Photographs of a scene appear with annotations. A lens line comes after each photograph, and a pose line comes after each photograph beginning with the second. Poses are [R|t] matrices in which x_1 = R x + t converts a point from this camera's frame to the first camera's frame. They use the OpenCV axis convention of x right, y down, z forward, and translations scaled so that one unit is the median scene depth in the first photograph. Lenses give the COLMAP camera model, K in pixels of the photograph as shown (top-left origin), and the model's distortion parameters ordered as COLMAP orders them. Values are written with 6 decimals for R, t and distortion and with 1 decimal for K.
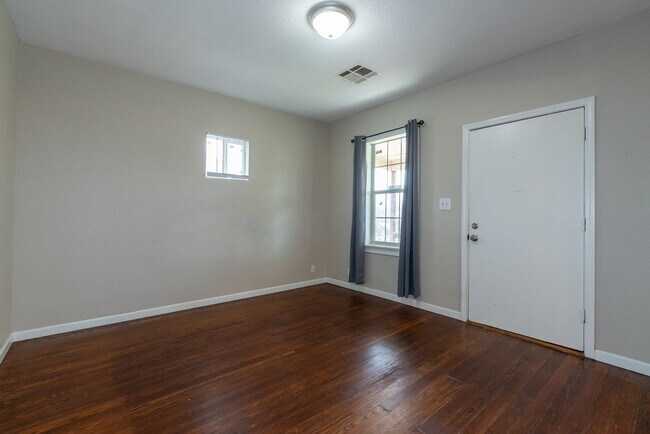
lens RADIAL K [[292.7, 0, 332.6], [0, 292.7, 206.4], [0, 0, 1]] dist [-0.000327, -0.000006]
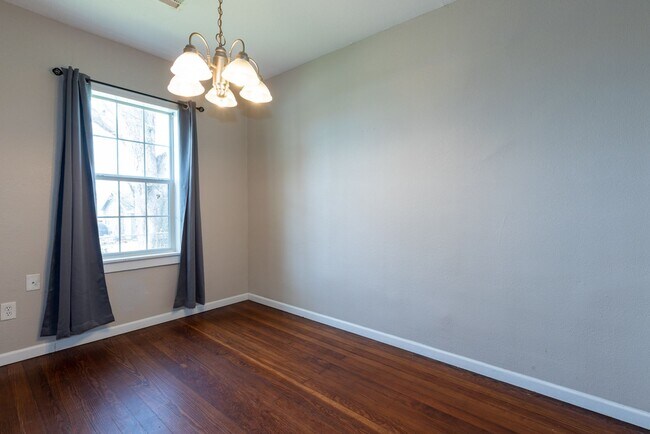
lens RADIAL K [[291.2, 0, 323.8], [0, 291.2, 219.1], [0, 0, 1]] dist [-0.000937, -0.000105]
pose [[-0.165921, -0.036270, 0.985472, -0.633512], [-0.025622, 0.999145, 0.032459, 0.011697], [-0.985806, -0.019864, -0.166708, 0.732965]]
